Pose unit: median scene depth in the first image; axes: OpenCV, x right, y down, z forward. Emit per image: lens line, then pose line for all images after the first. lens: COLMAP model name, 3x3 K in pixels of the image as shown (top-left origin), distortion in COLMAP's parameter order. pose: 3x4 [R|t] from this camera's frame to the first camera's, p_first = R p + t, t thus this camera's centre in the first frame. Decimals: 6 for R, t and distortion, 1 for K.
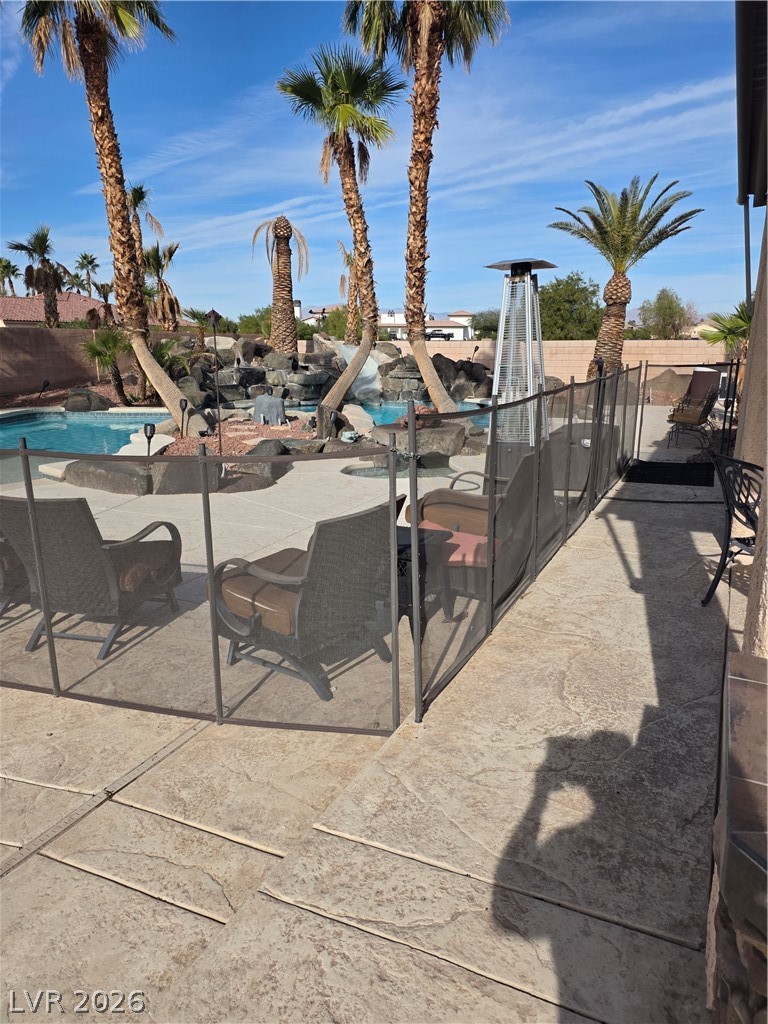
lens RADIAL K [[681.7, 0, 406.5], [0, 681.7, 503.9], [0, 0, 1]] dist [0.081517, -0.081246]
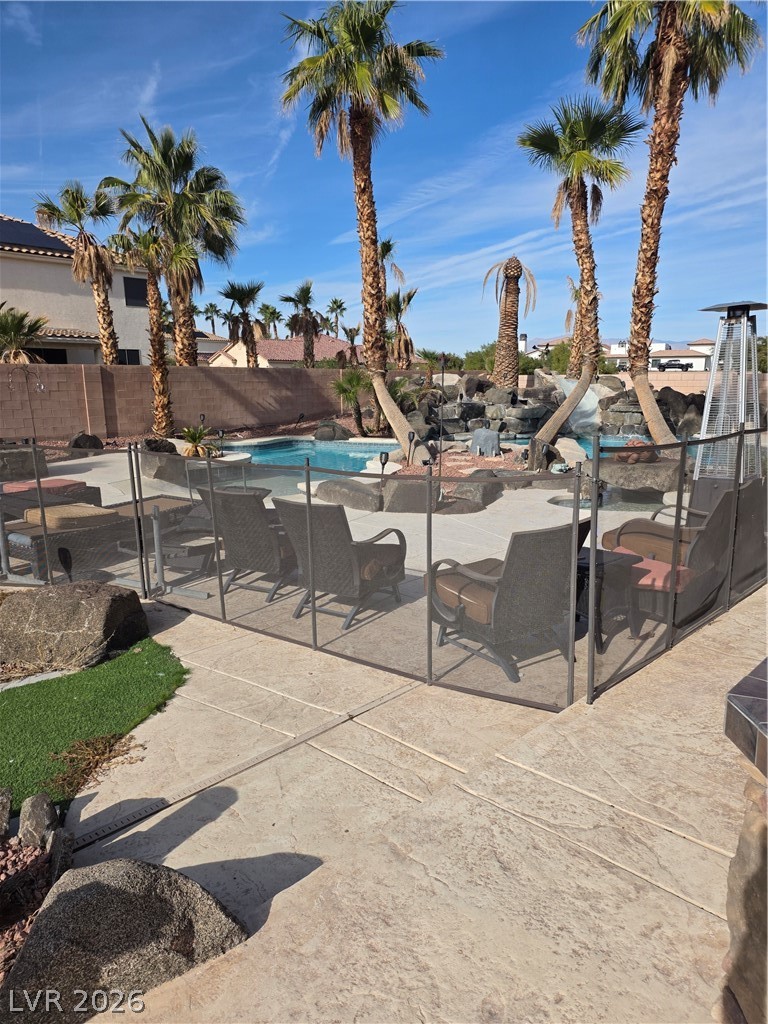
lens RADIAL K [[683.8, 0, 396.6], [0, 683.8, 513.0], [0, 0, 1]] dist [0.165391, -0.230903]
pose [[0.946891, 0.059193, -0.316061, 0.014813], [-0.070124, 0.997266, -0.023314, 0.008829], [0.313817, 0.044239, 0.948452, -0.063338]]
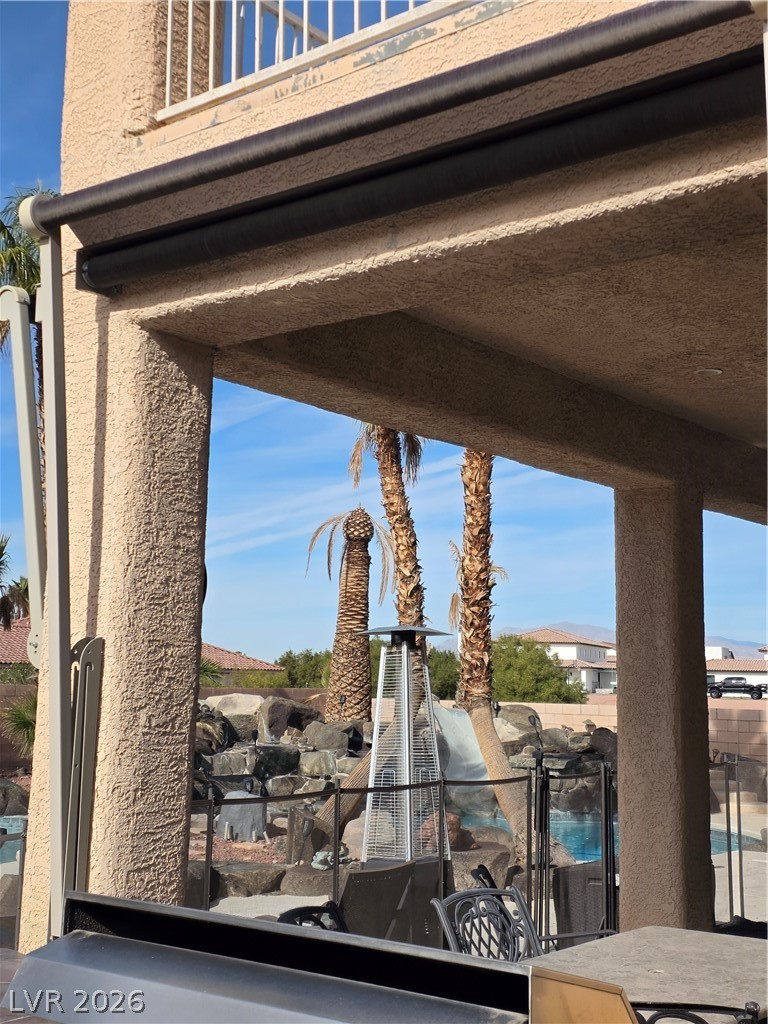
lens RADIAL K [[1350.7, 0, 410.7], [0, 1350.7, 475.6], [0, 0, 1]] dist [0.264262, -0.724467]
pose [[0.978192, -0.020253, -0.206711, 0.227171], [-0.060144, 0.924974, -0.375242, 0.039112], [0.198802, 0.379492, 0.903584, -0.237244]]
